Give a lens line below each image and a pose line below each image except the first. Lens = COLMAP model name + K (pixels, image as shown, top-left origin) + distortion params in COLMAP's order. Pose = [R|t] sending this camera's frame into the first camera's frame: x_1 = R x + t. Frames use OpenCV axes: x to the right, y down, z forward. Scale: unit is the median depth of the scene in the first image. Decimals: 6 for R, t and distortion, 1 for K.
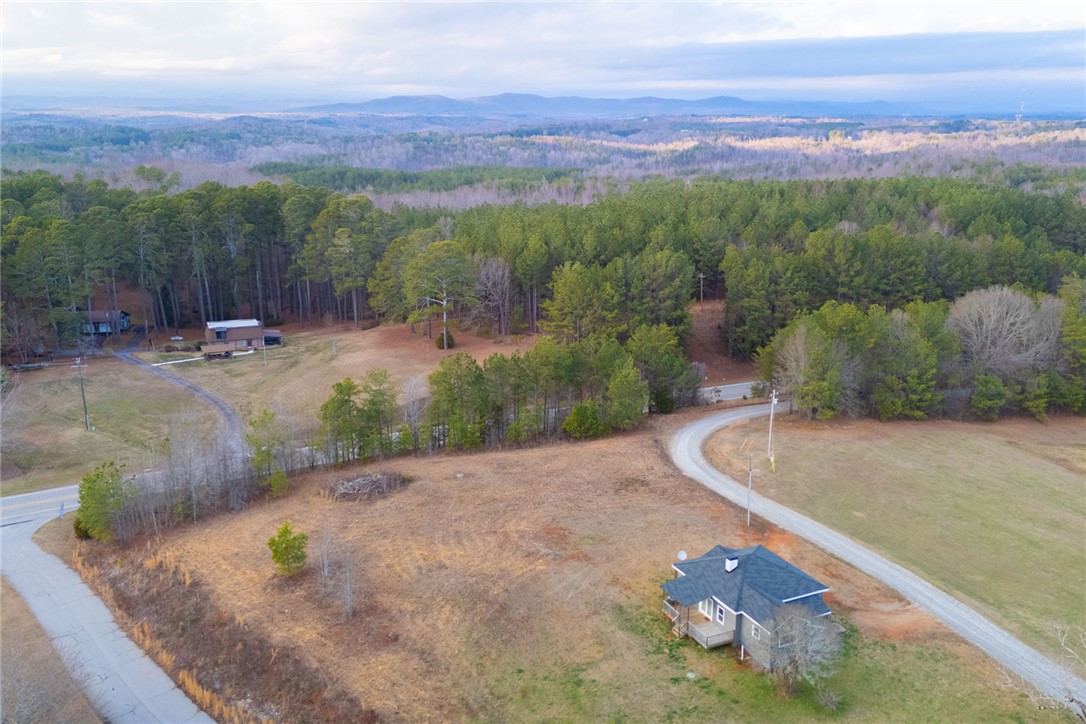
lens RADIAL K [[946.0, 0, 560.0], [0, 946.0, 389.5], [0, 0, 1]] dist [0.086158, -0.099449]
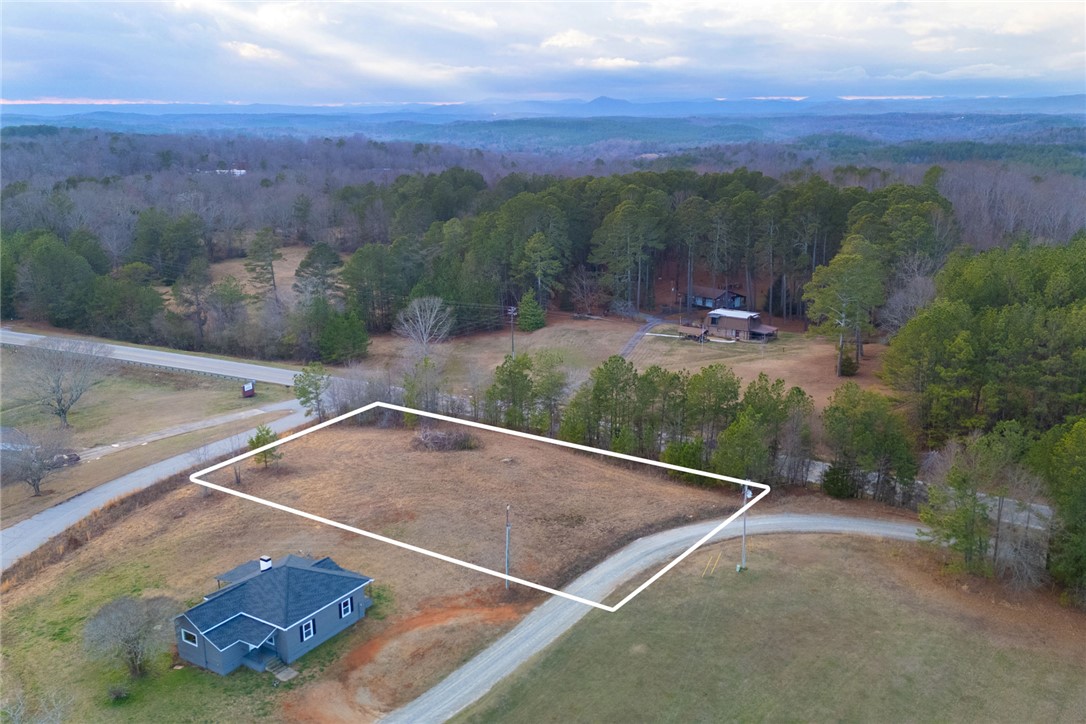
lens RADIAL K [[953.7, 0, 582.9], [0, 953.7, 362.6], [0, 0, 1]] dist [0.090831, -0.113349]
pose [[0.527628, 0.210030, -0.823101, 0.424592], [-0.233520, 0.967484, 0.097180, -0.074269], [0.816748, 0.140936, 0.559518, 0.252185]]
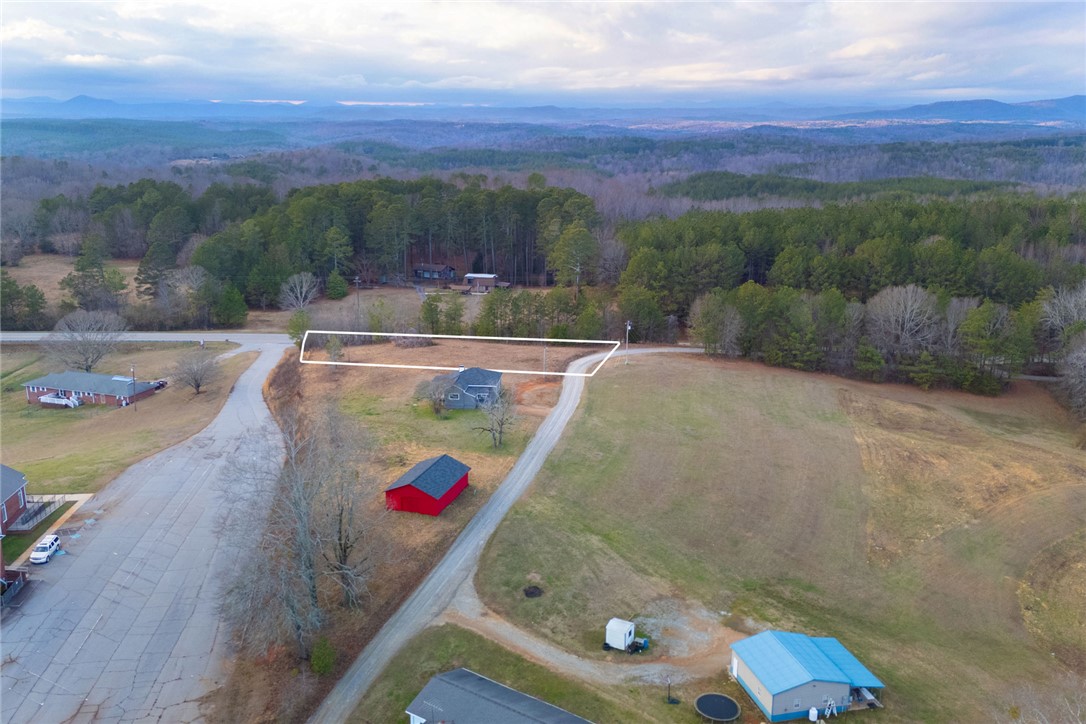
lens RADIAL K [[946.0, 0, 560.0], [0, 946.0, 389.5], [0, 0, 1]] dist [0.086158, -0.099449]
pose [[0.857355, 0.142326, -0.494658, 0.535701], [-0.145526, 0.988828, 0.032282, 0.045618], [0.493726, 0.044309, 0.868488, -0.276611]]
